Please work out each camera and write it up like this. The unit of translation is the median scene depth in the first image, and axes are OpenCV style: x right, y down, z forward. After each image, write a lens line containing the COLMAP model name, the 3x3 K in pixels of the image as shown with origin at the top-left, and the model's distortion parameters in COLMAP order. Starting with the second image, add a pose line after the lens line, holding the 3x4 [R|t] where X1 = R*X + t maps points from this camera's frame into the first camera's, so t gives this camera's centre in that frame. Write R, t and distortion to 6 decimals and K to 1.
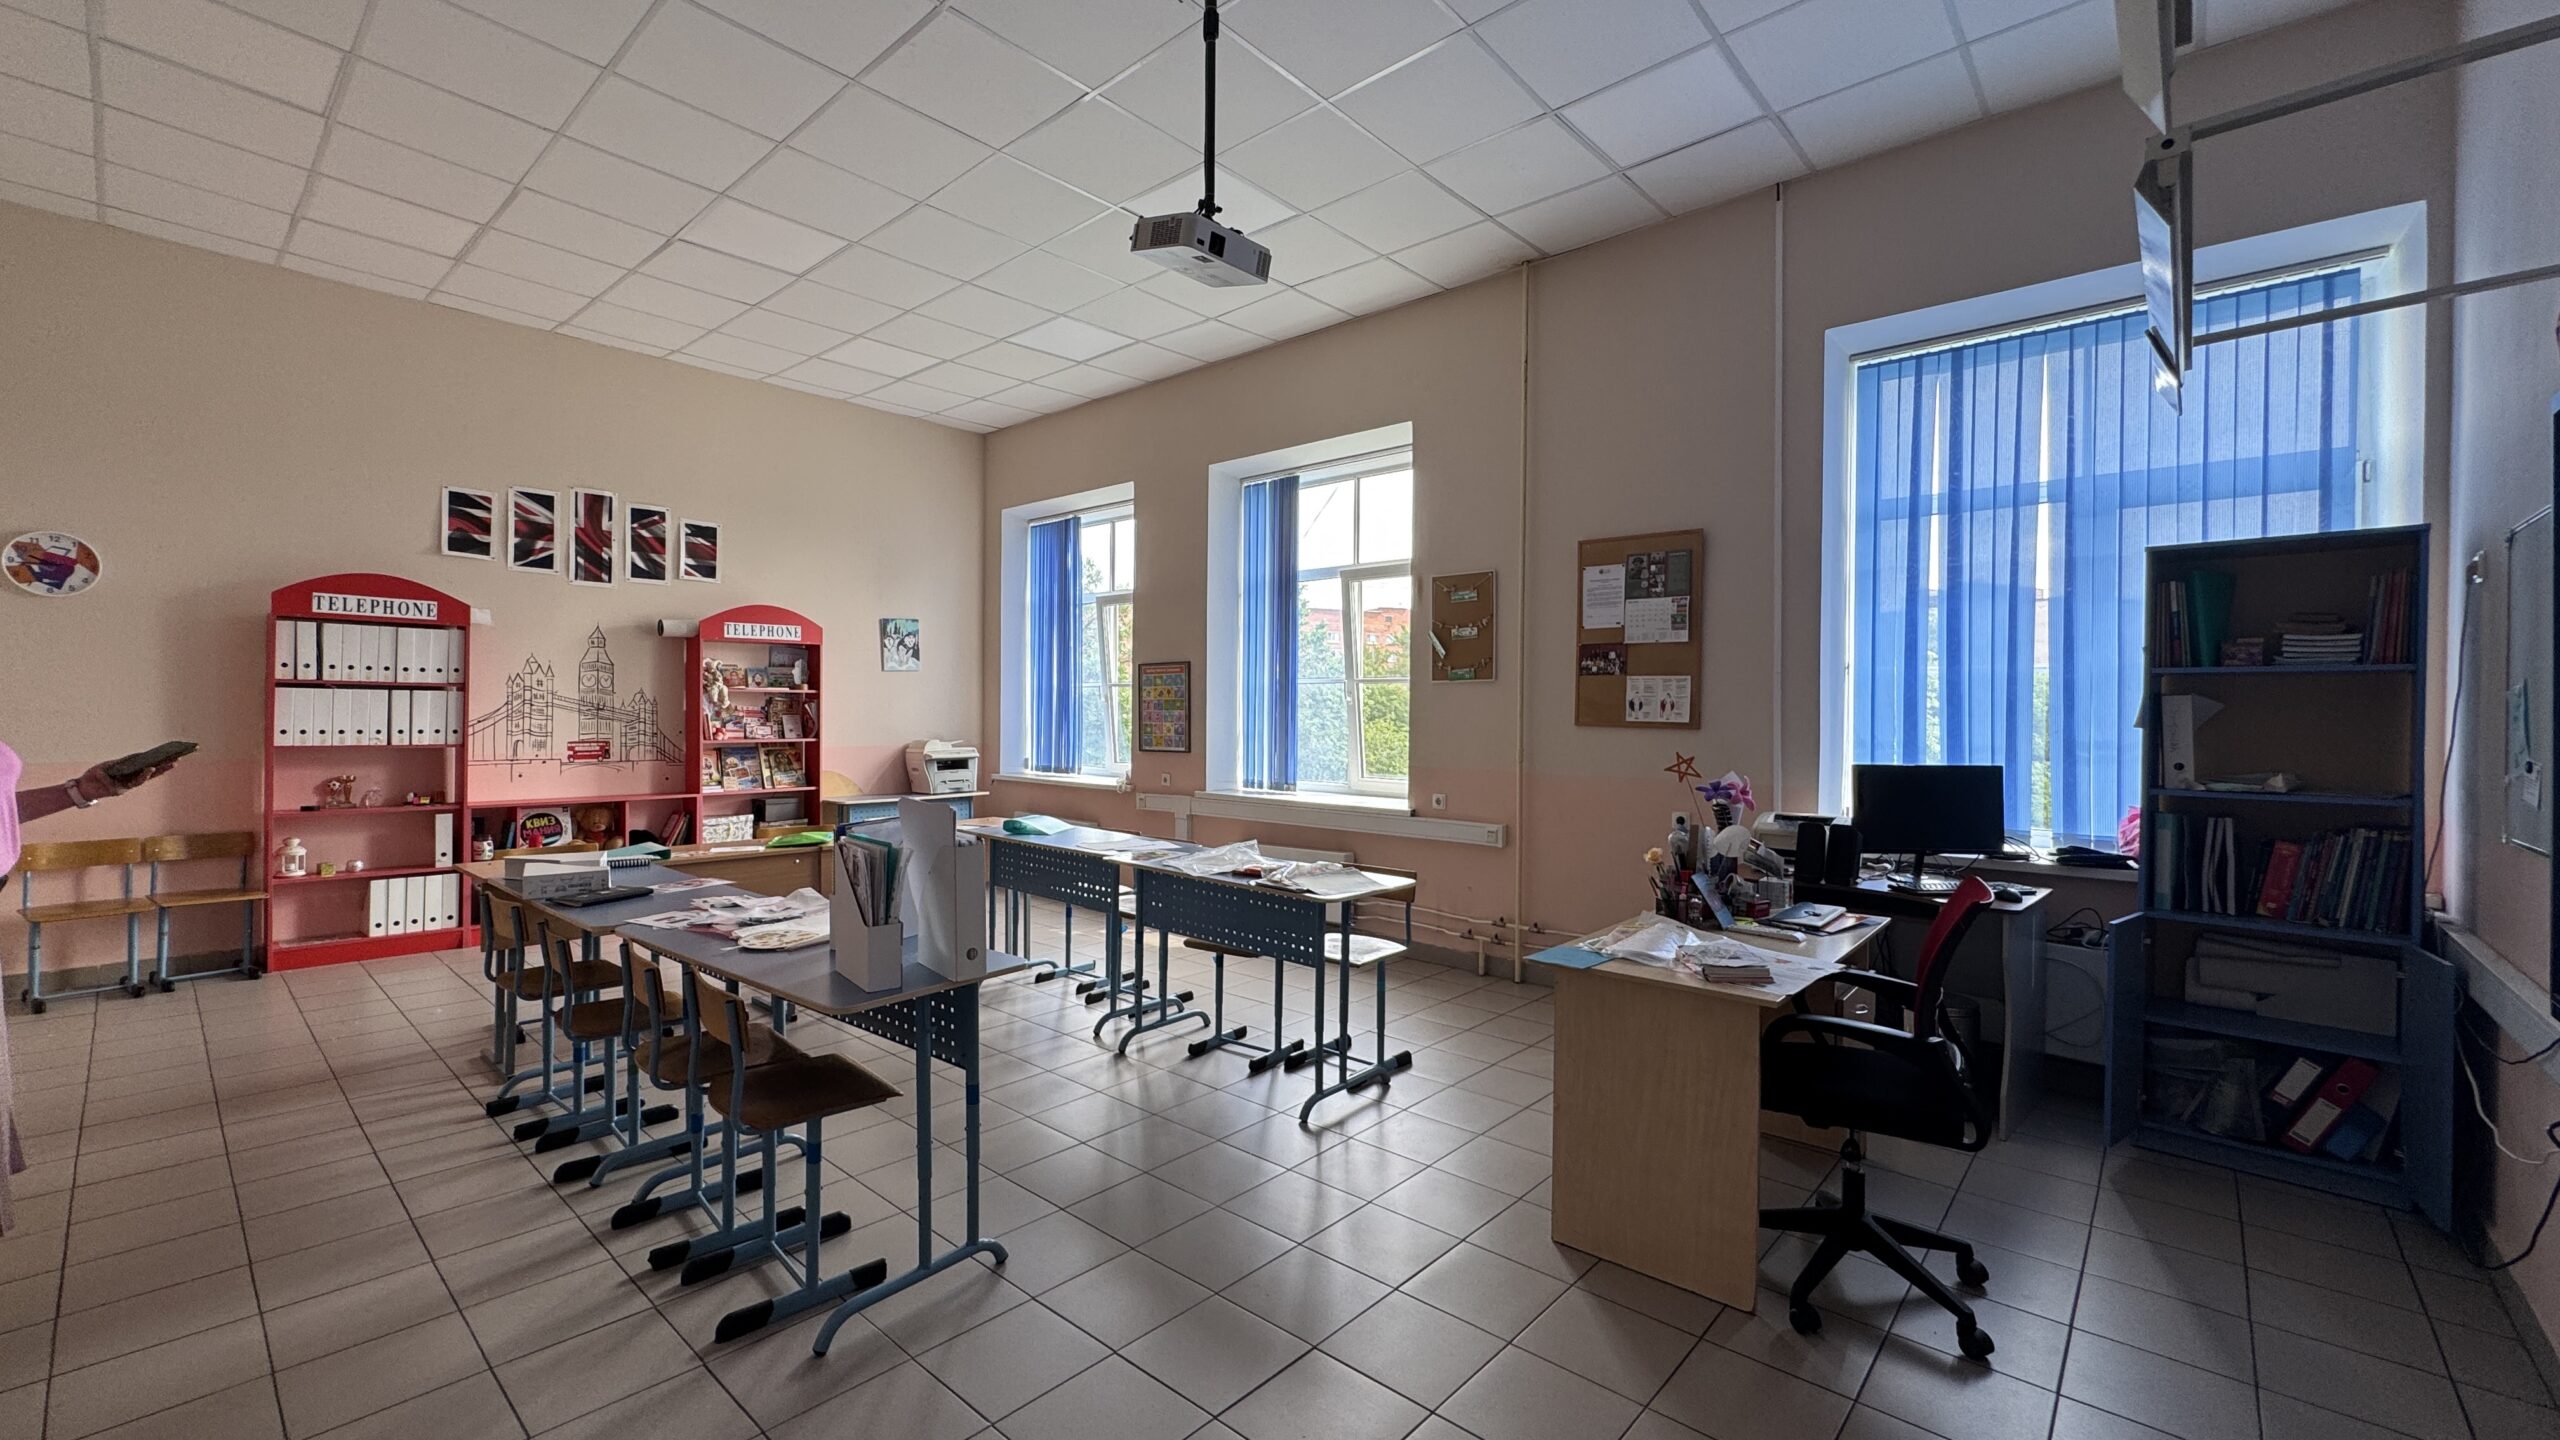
lens RADIAL K [[1023.9, 0, 1279.0], [0, 1023.9, 717.1], [0, 0, 1]] dist [-0.001777, 0.000019]
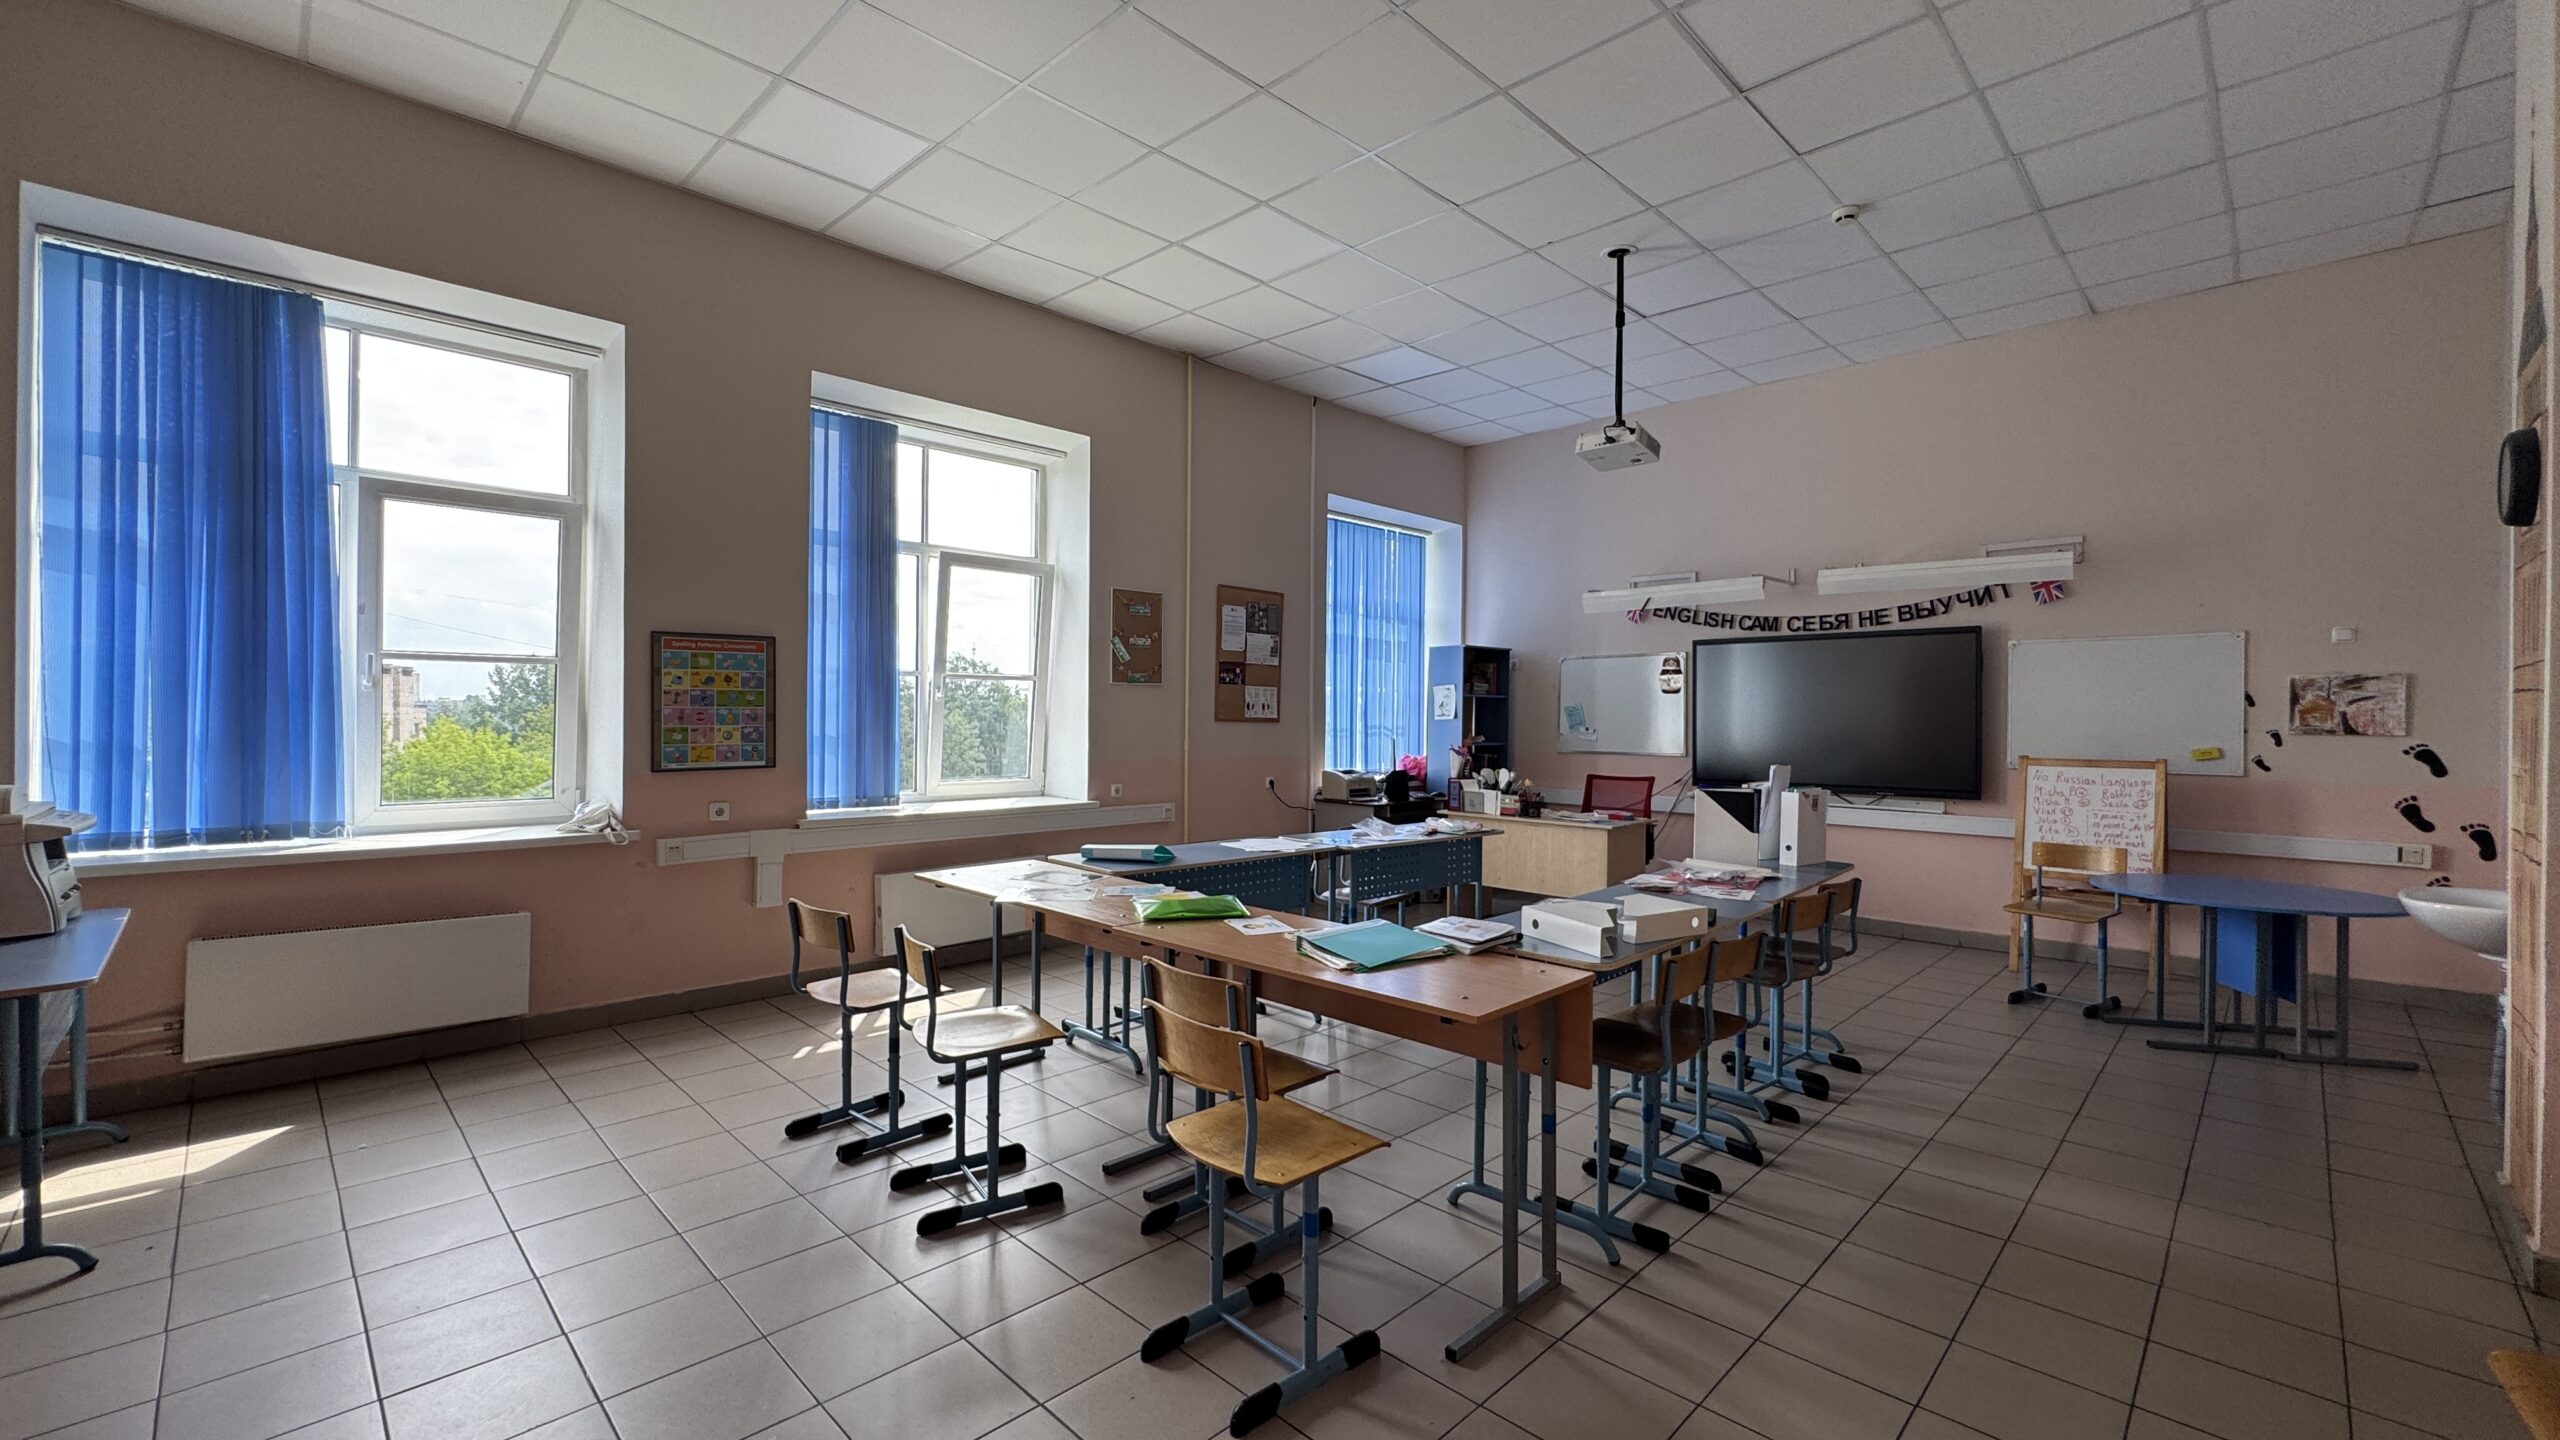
lens RADIAL K [[1023.9, 0, 1278.2], [0, 1023.9, 717.3], [0, 0, 1]] dist [-0.001777, 0.000019]
pose [[0.055067, -0.010145, 0.998431, -1.027279], [-0.003265, 0.999941, 0.010341, -0.010615], [-0.998477, -0.003829, 0.055030, 0.828577]]
